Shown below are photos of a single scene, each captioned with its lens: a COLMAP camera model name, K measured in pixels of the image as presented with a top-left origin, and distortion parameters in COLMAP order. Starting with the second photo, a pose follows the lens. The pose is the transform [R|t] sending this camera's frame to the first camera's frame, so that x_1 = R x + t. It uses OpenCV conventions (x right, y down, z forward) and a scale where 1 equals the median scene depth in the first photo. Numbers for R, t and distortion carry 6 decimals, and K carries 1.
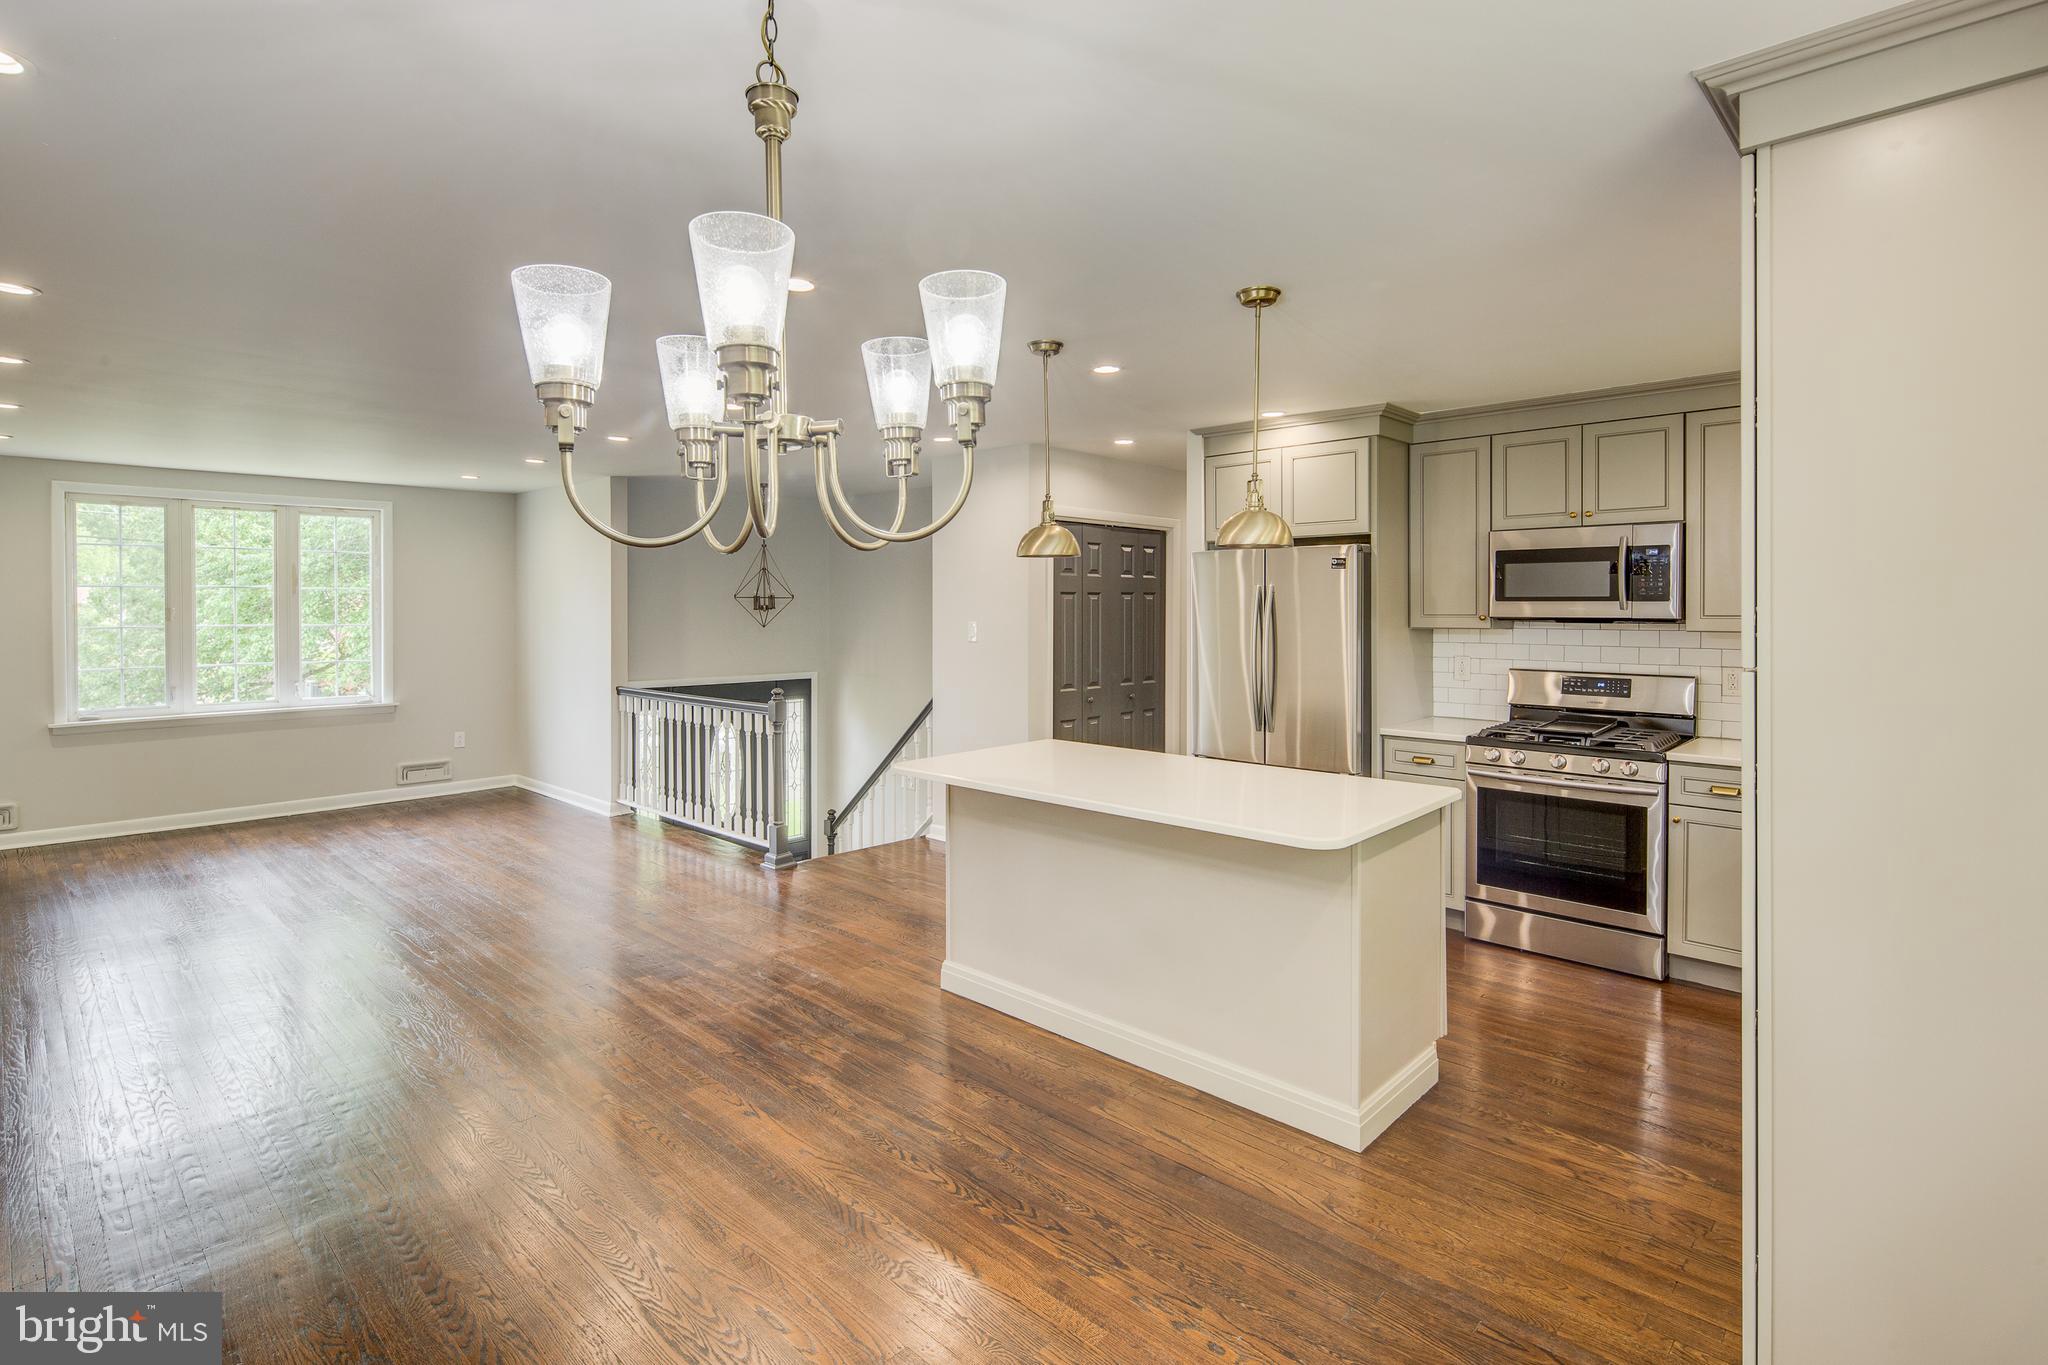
lens RADIAL K [[994.7, 0, 1028.2], [0, 994.7, 615.9], [0, 0, 1]] dist [0.000732, -0.001732]
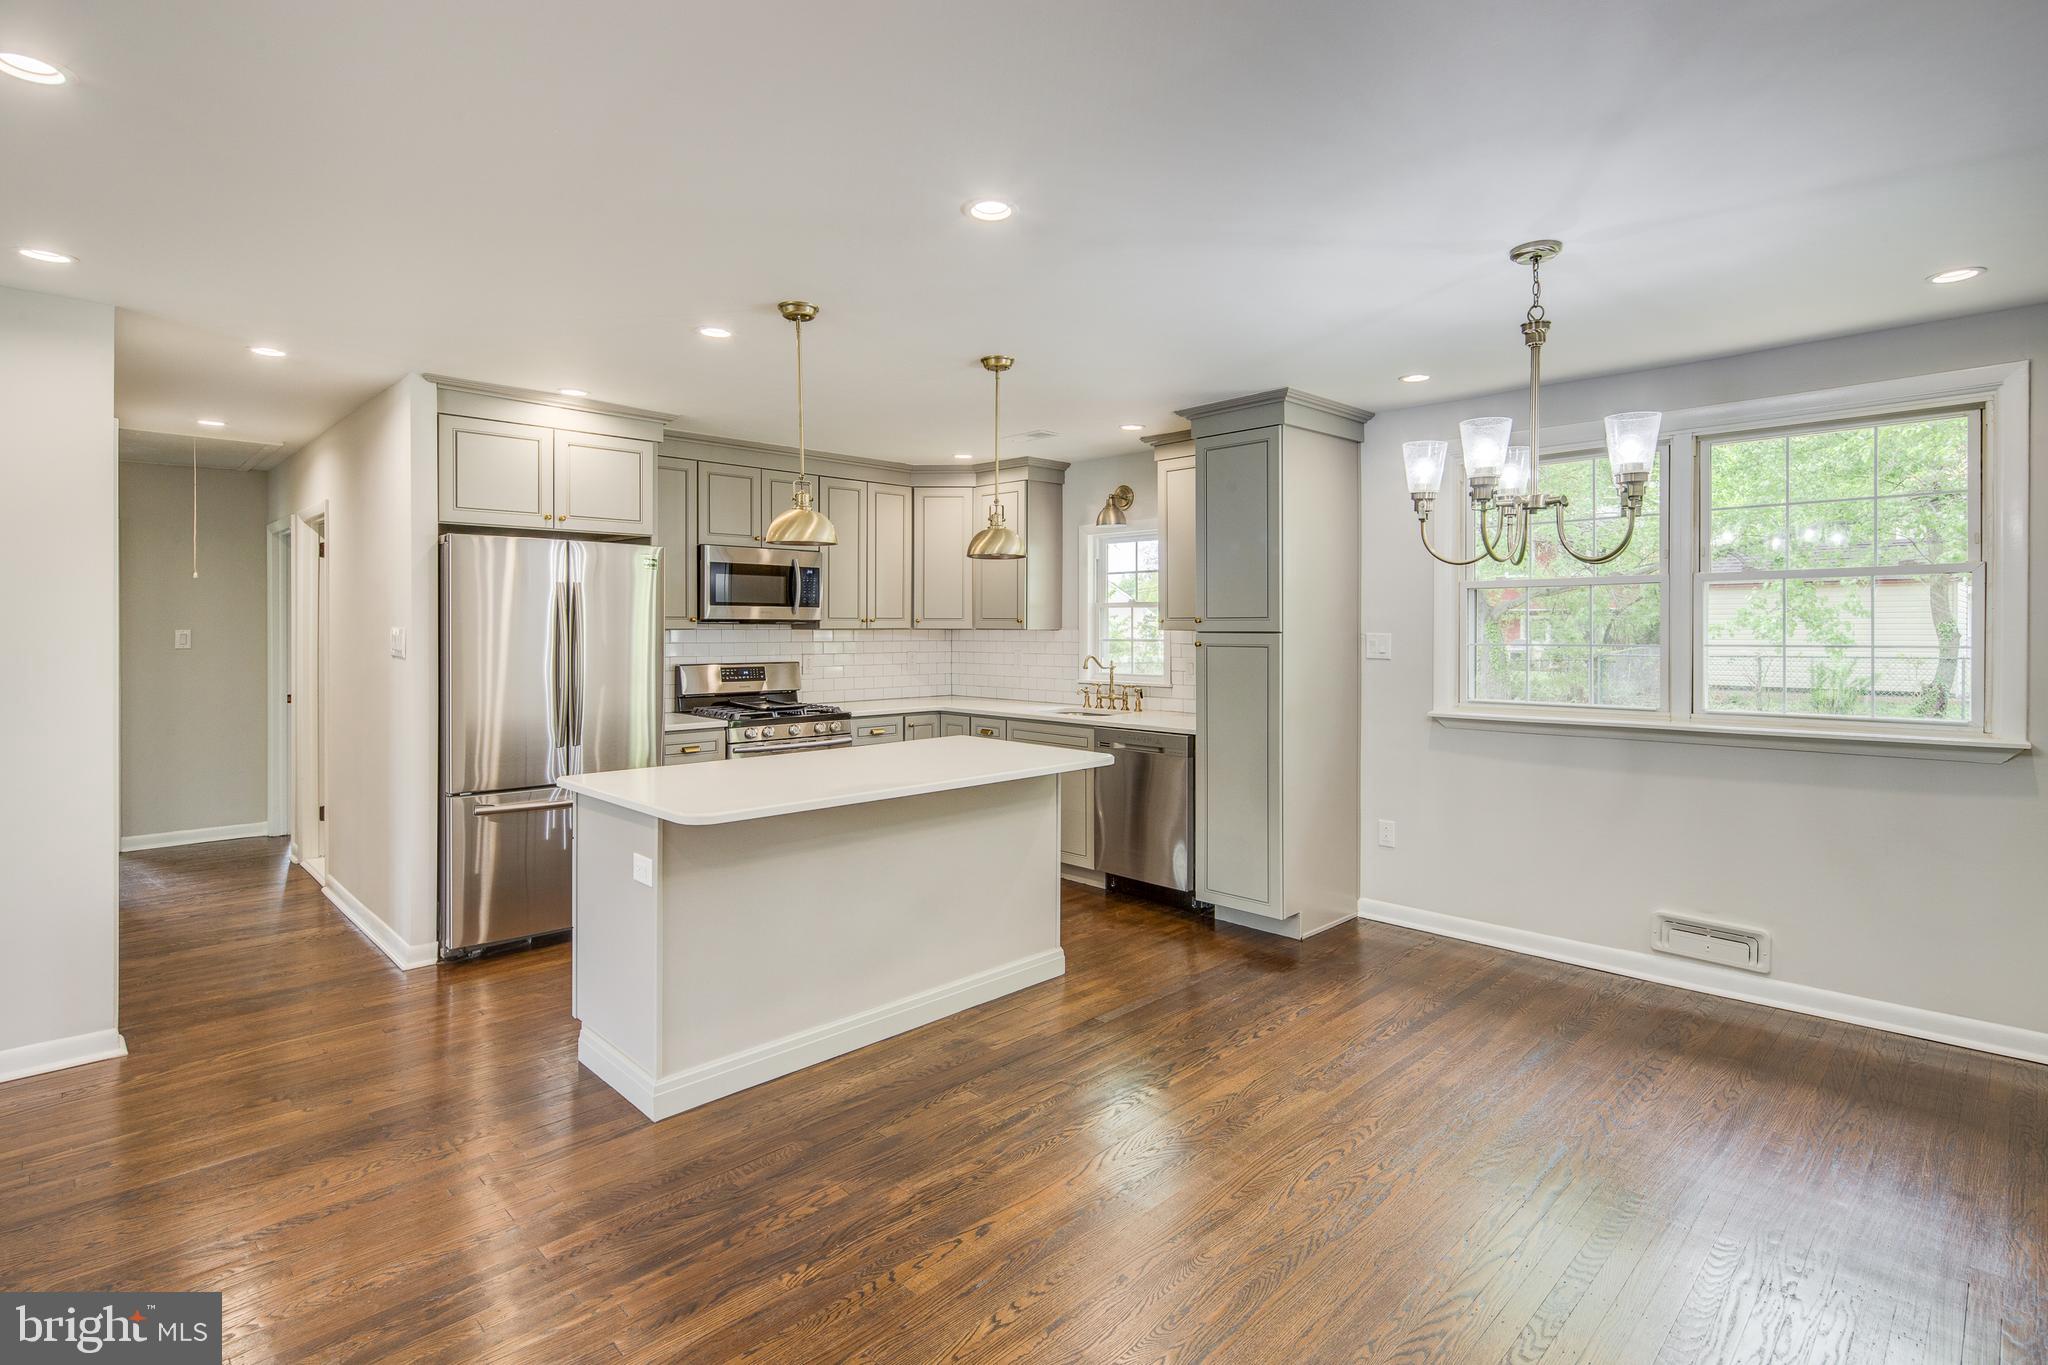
lens RADIAL K [[994.7, 0, 1030.0], [0, 994.7, 628.3], [0, 0, 1]] dist [0.000732, -0.001732]
pose [[0.026735, -0.004404, 0.999633, -0.719946], [0.001882, 0.999989, 0.004356, 0.008424], [-0.999641, 0.001765, 0.026743, 0.627837]]
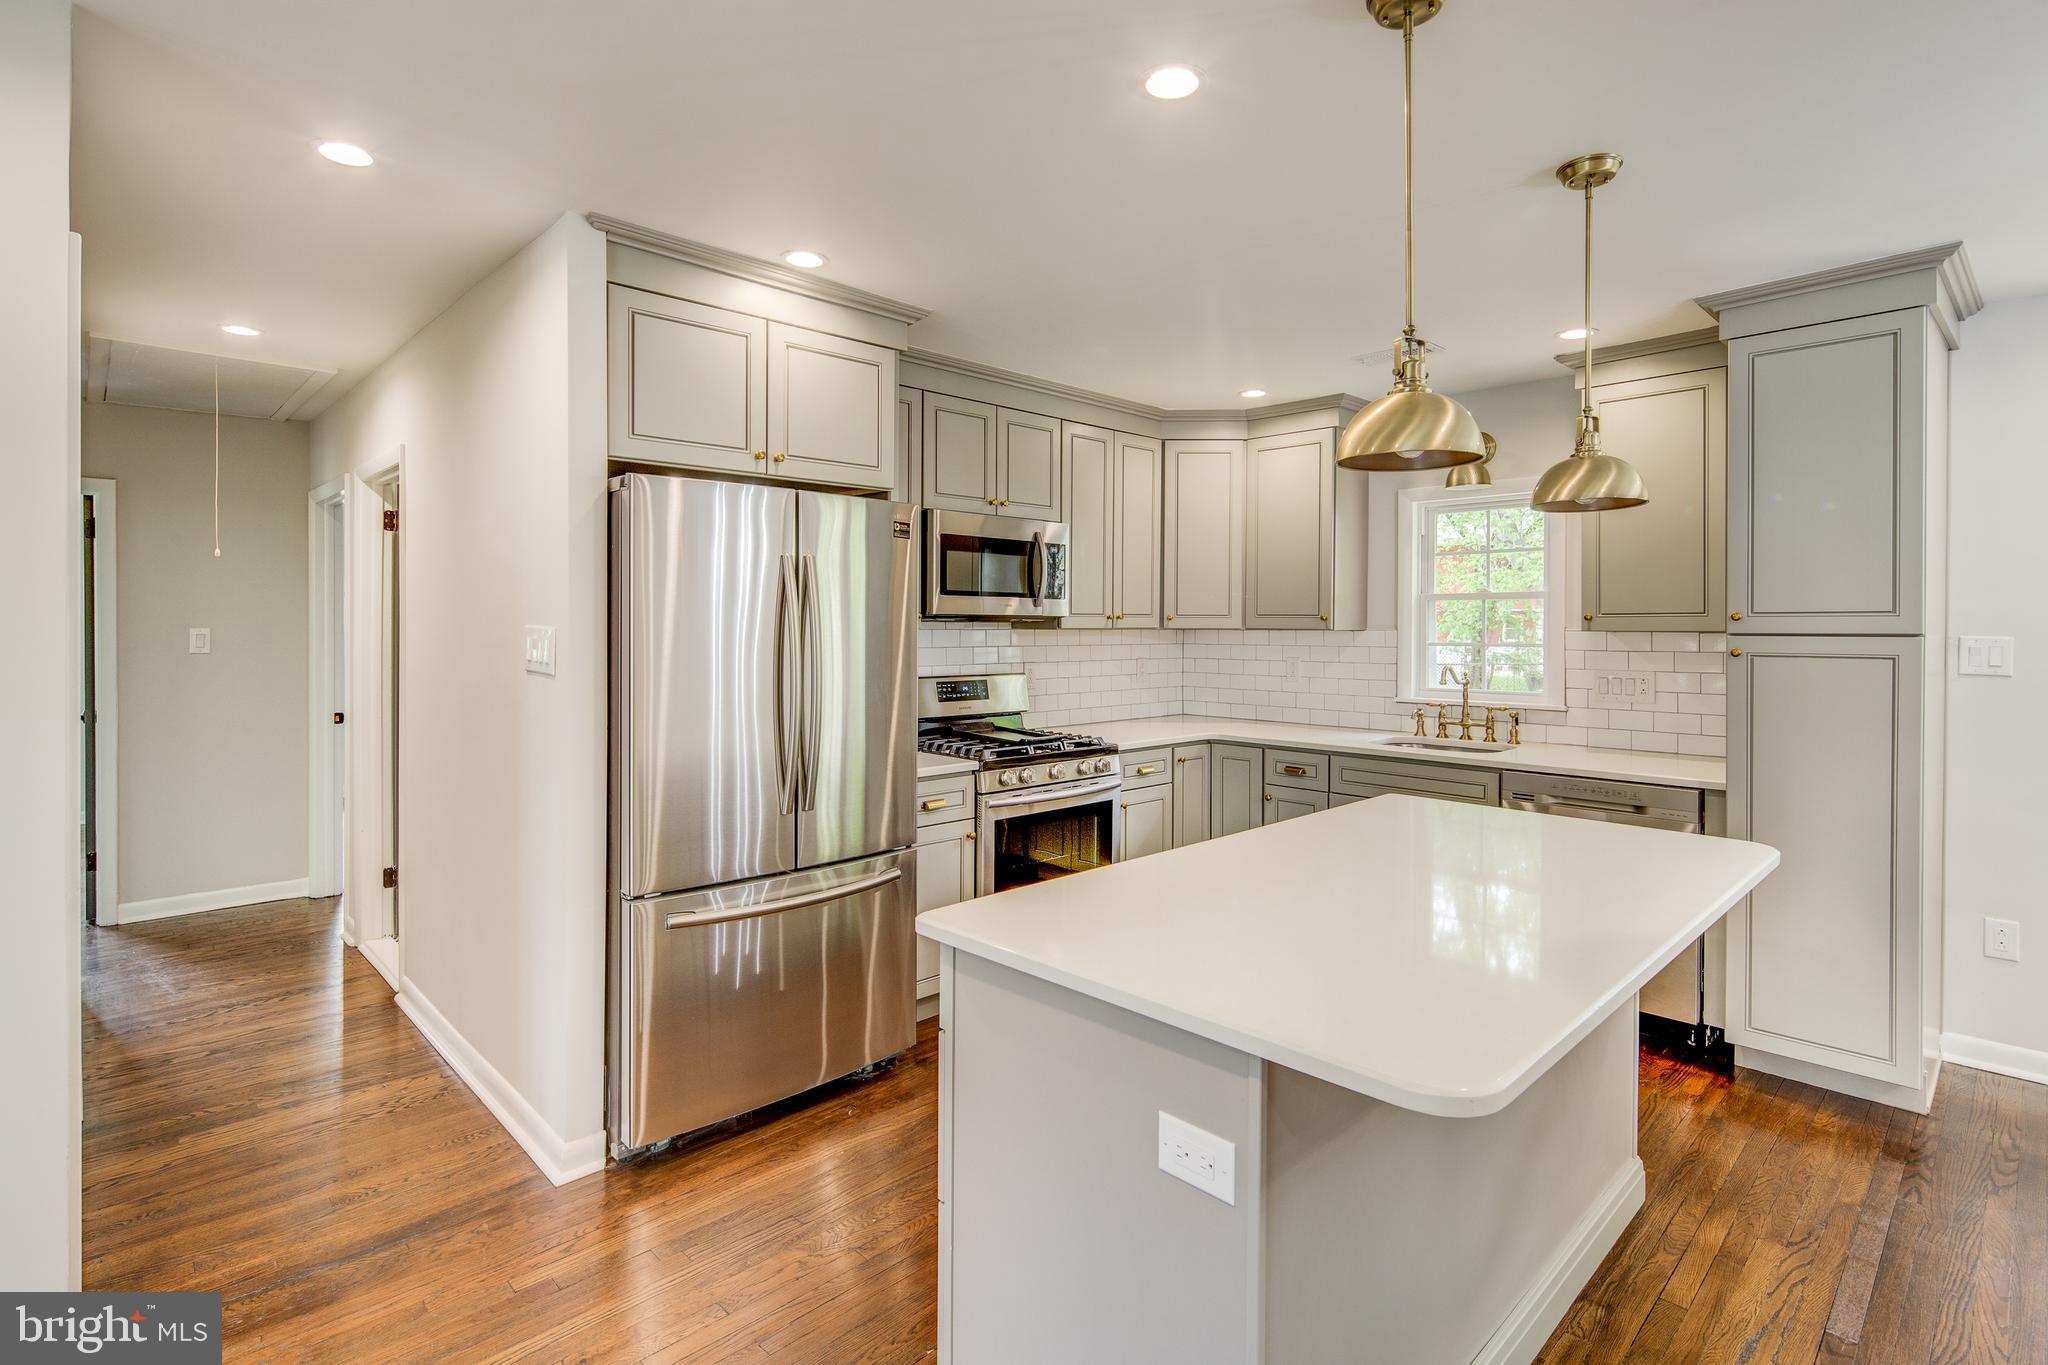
lens RADIAL K [[994.7, 0, 1027.4], [0, 994.7, 627.8], [0, 0, 1]] dist [0.000732, -0.001732]
pose [[0.038004, -0.004388, 0.999268, -0.365048], [0.000974, 0.999990, 0.004354, 0.009167], [-0.999277, 0.000808, 0.038008, 0.947180]]
